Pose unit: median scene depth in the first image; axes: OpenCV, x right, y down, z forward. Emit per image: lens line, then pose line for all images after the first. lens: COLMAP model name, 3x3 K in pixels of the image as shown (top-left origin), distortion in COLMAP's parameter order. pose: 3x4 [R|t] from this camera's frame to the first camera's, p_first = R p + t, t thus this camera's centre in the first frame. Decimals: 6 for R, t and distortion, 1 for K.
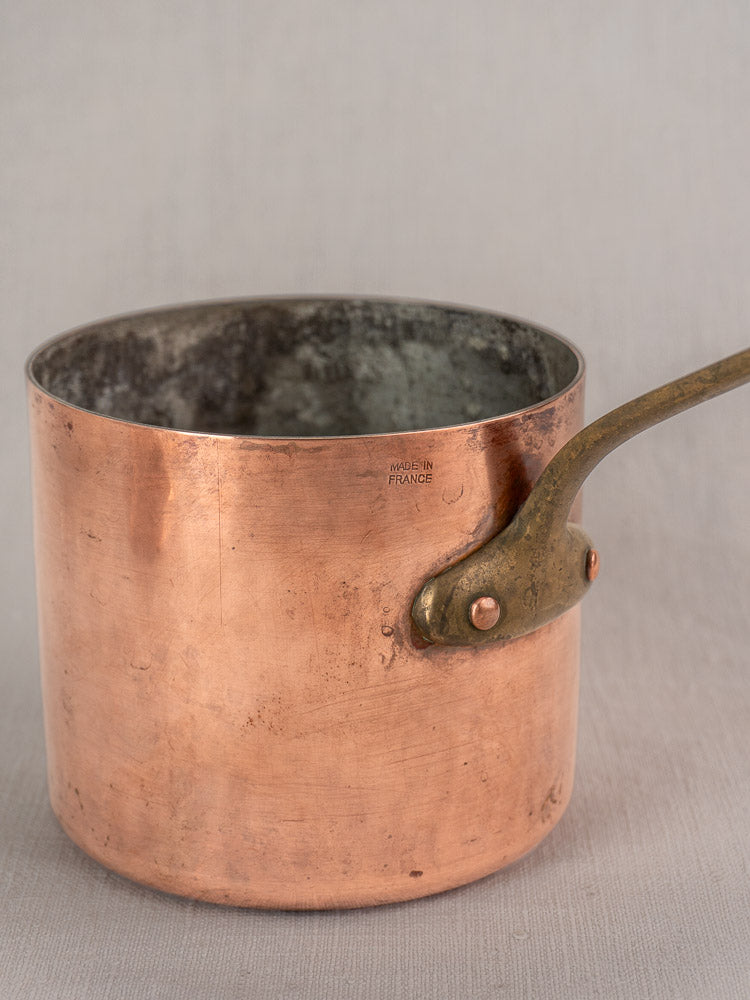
lens RADIAL K [[2527.2, 0, 375.0], [0, 2527.2, 500.0], [0, 0, 1]] dist [0.225606, 0.359030]
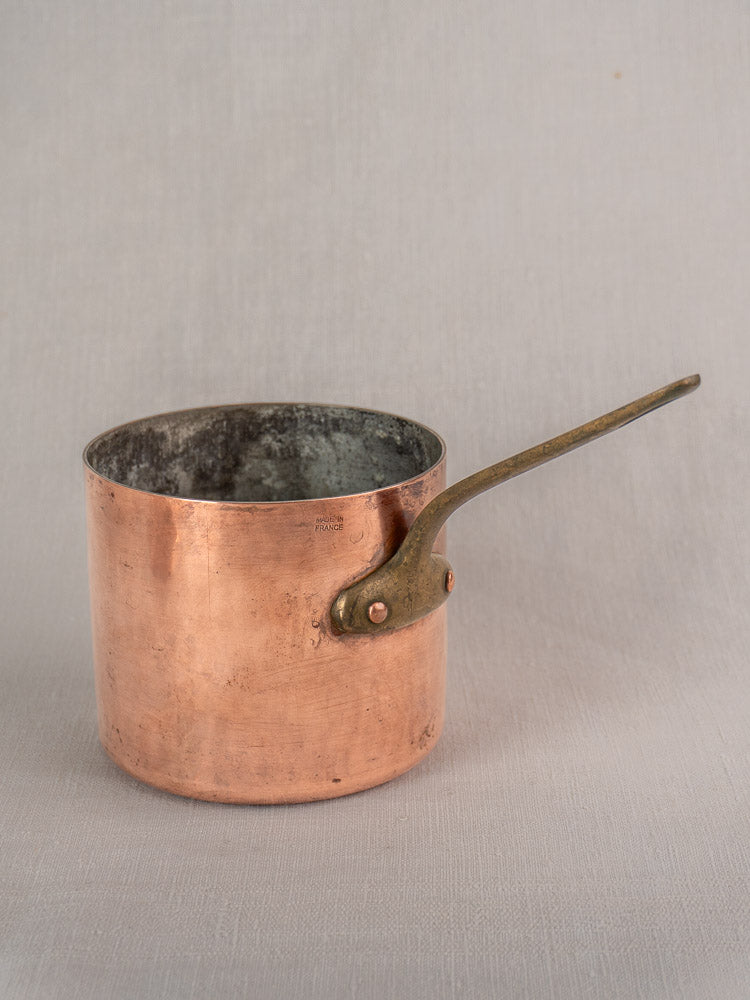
lens RADIAL K [[2303.6, 0, 375.0], [0, 2303.6, 500.0], [0, 0, 1]] dist [0.175432, 0.647898]
pose [[0.999961, -0.007214, 0.005056, 0.033681], [0.007259, 0.999934, -0.008920, -0.011934], [-0.004991, 0.008957, 0.999947, -0.416225]]
